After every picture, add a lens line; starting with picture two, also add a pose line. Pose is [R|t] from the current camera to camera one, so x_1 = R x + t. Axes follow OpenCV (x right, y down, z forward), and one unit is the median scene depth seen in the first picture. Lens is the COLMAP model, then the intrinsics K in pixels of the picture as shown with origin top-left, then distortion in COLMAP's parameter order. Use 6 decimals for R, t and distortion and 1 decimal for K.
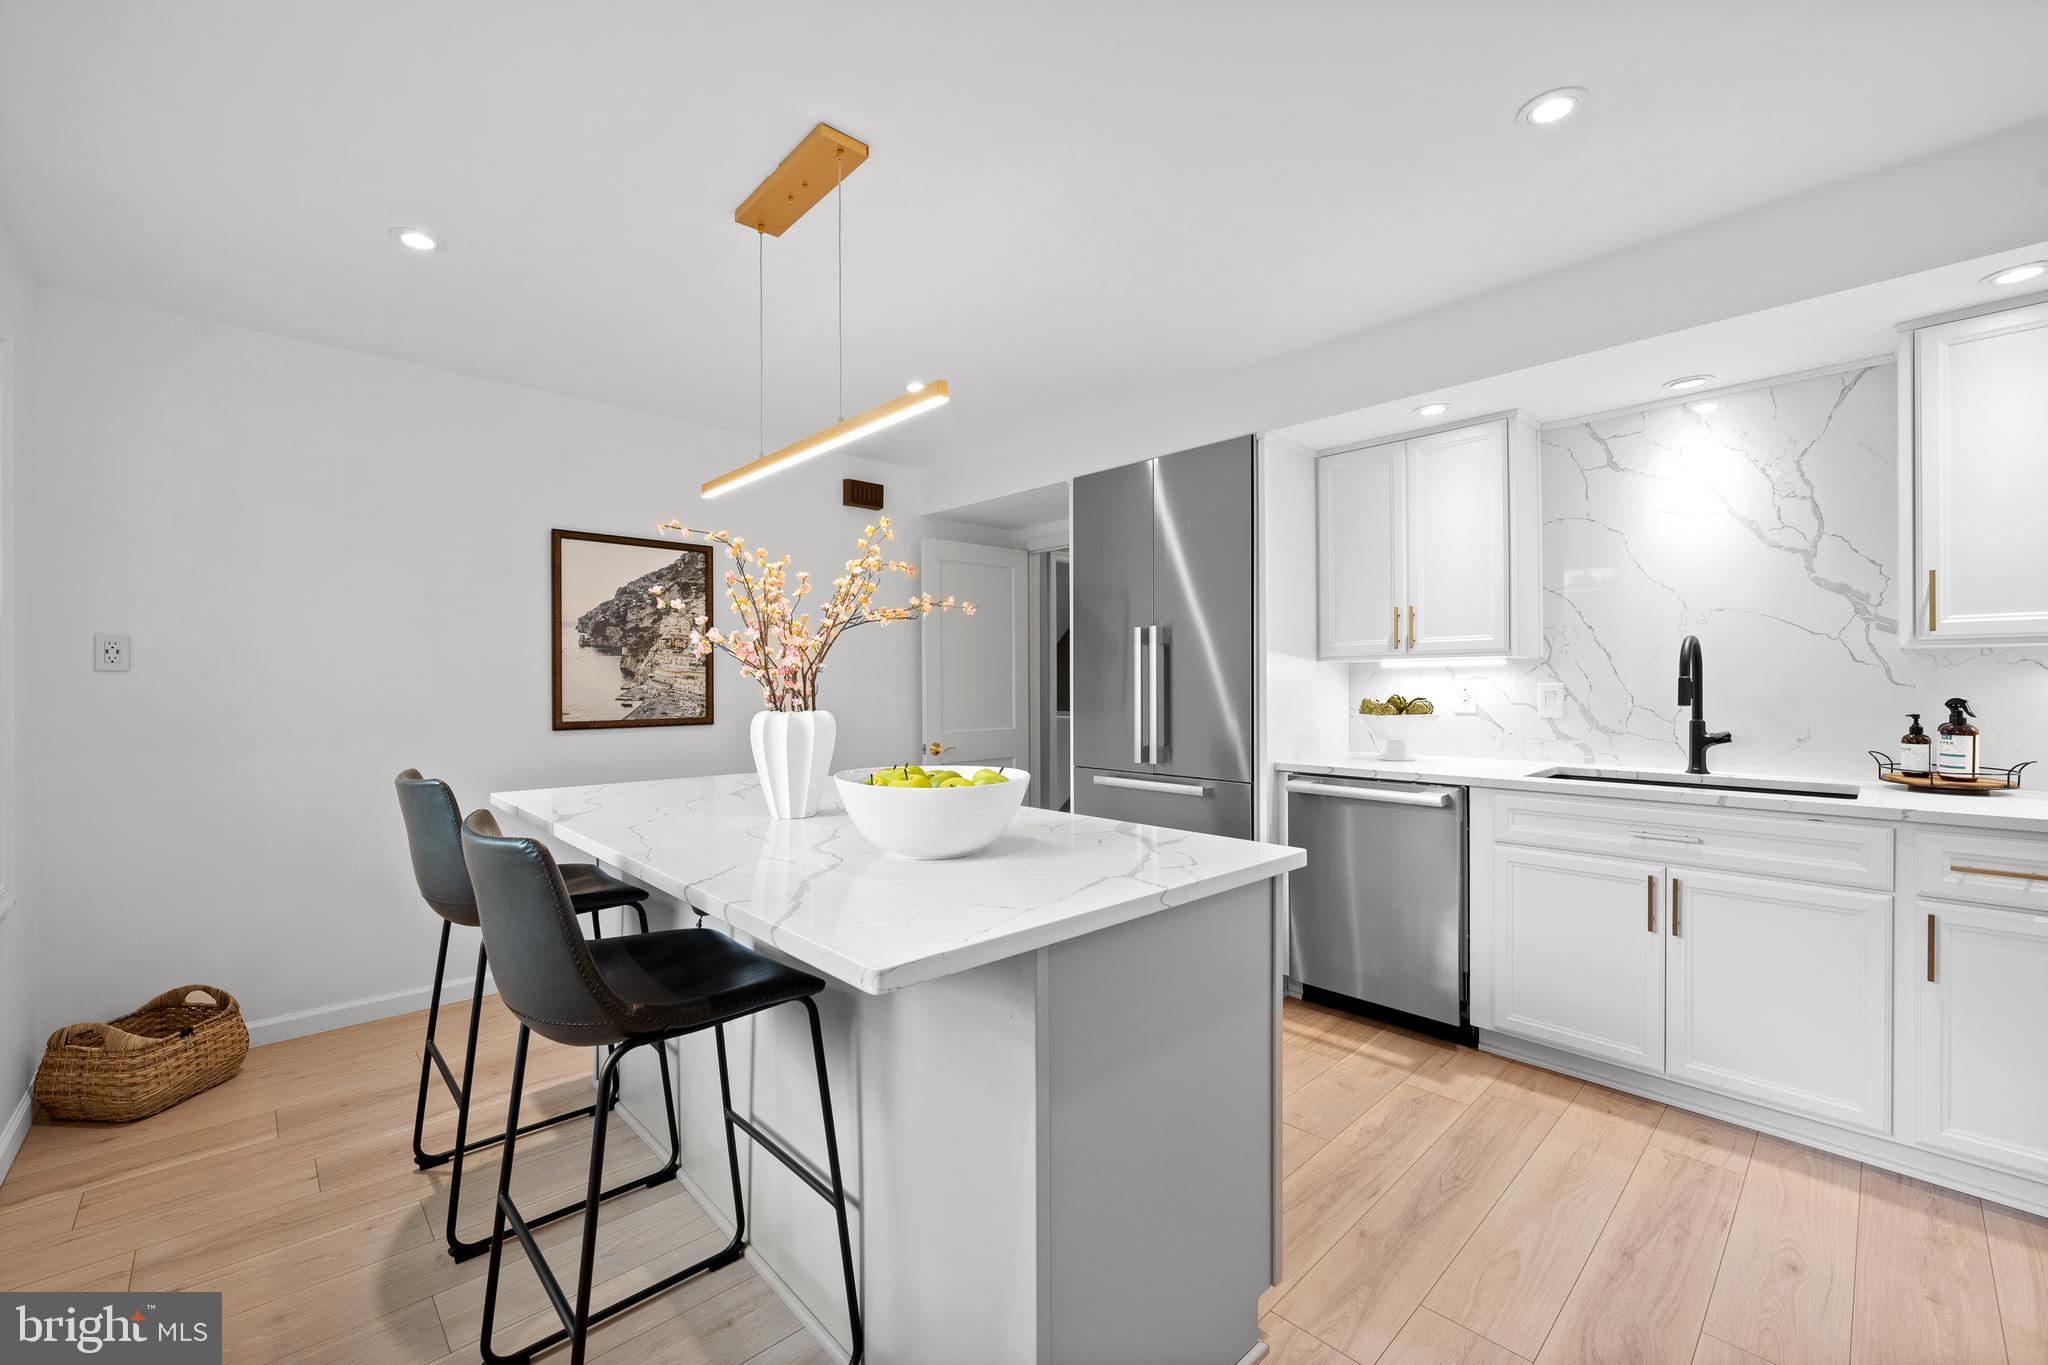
lens RADIAL K [[815.4, 0, 1026.4], [0, 815.4, 683.3], [0, 0, 1]] dist [-0.006057, 0.000270]
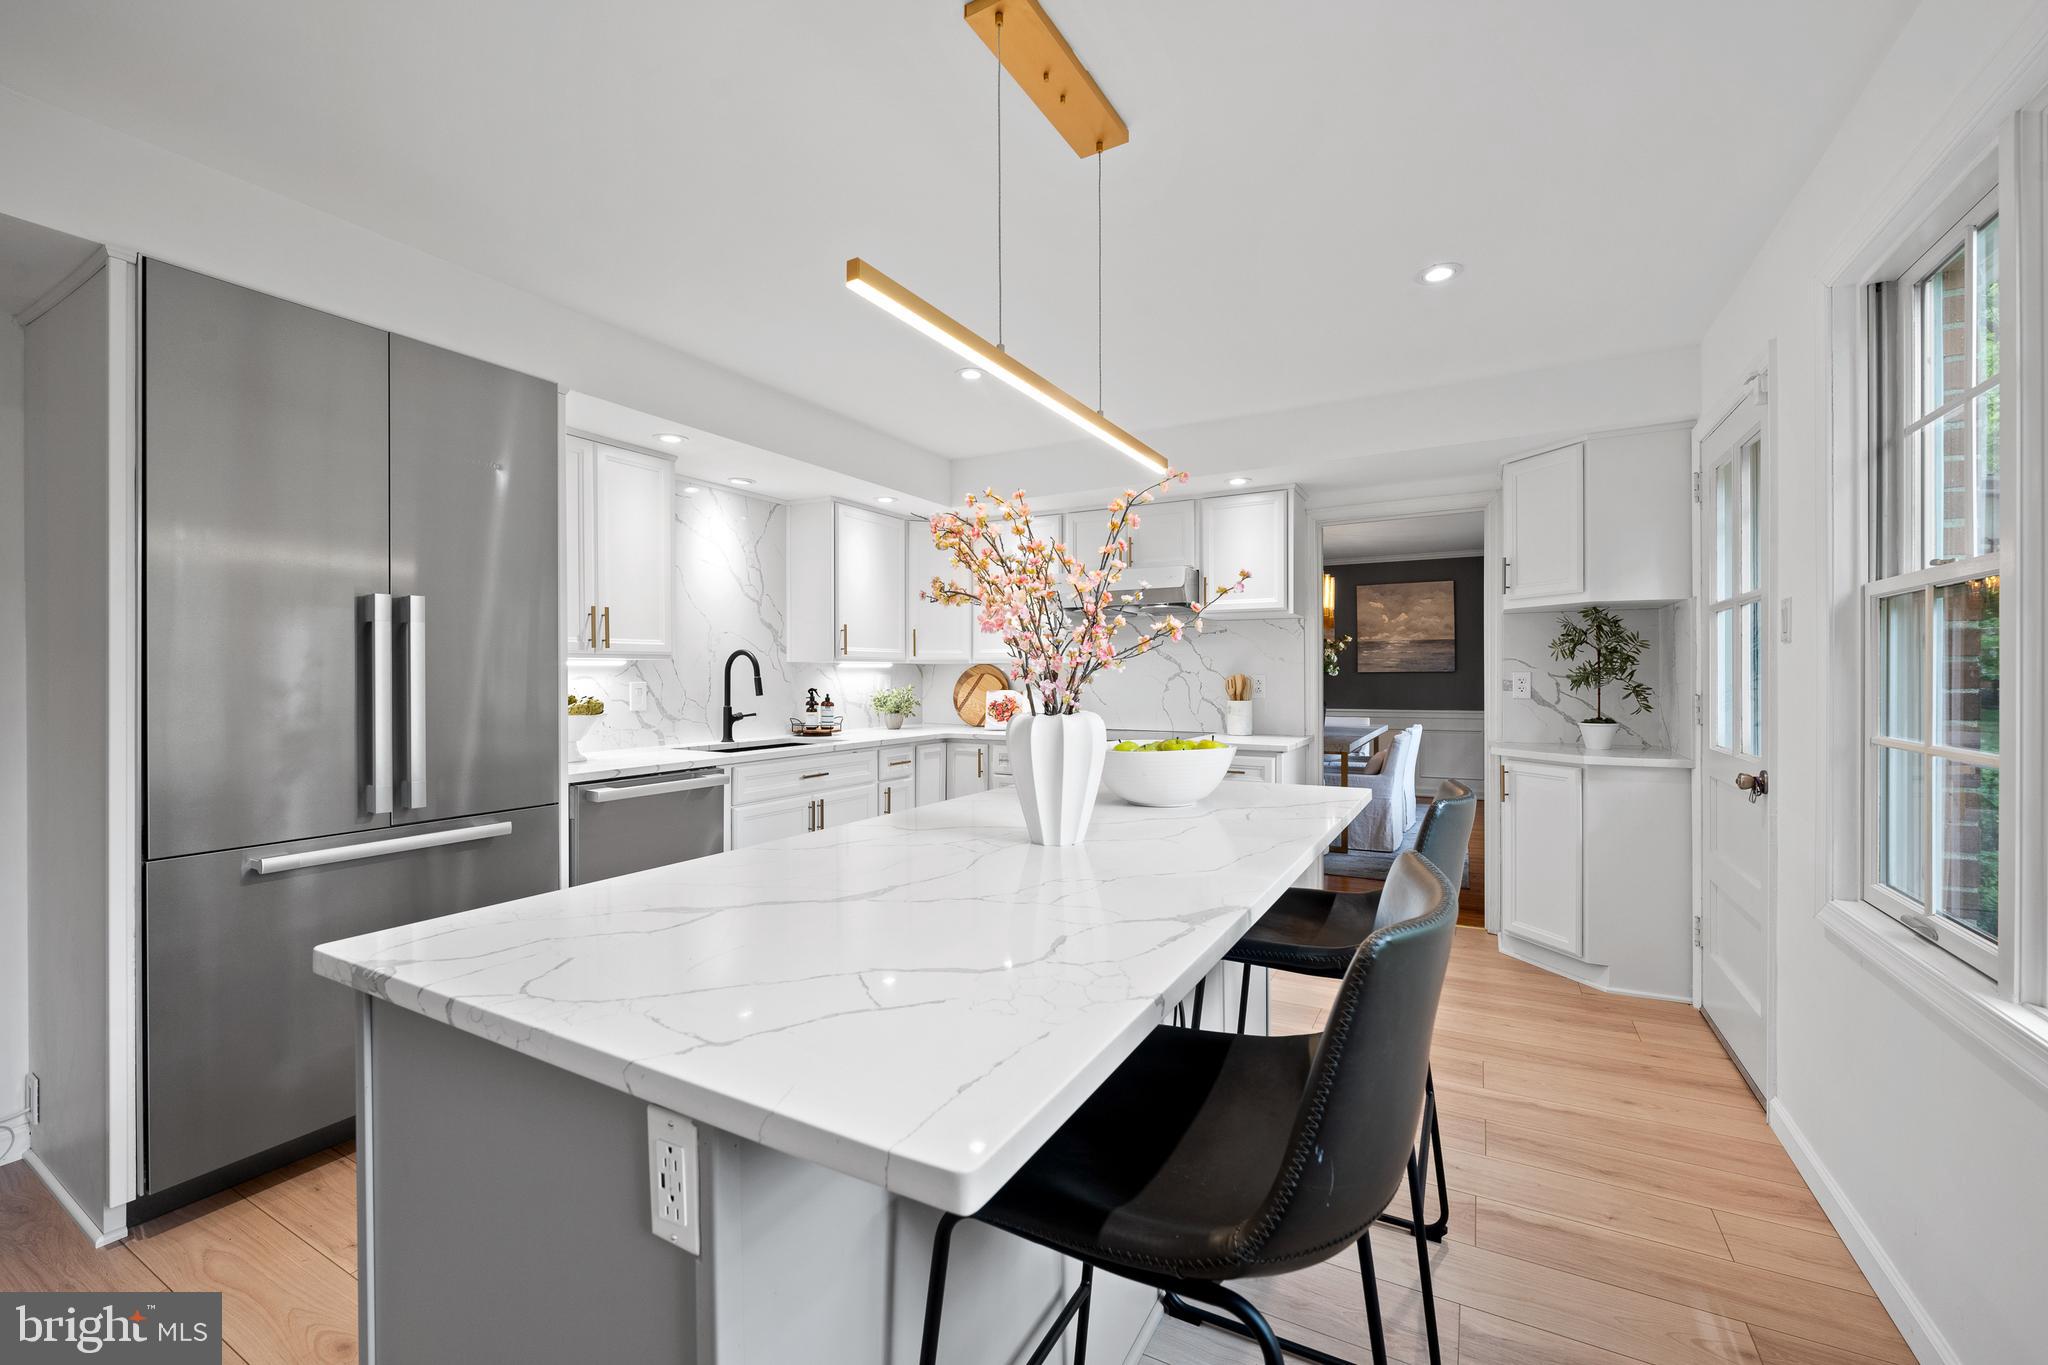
lens RADIAL K [[815.4, 0, 1026.4], [0, 815.4, 683.3], [0, 0, 1]] dist [-0.006057, 0.000270]
pose [[-0.293752, -0.004528, 0.955871, -0.588189], [0.004249, 0.999973, 0.006043, -0.002176], [-0.955872, 0.005836, -0.293725, 0.705313]]
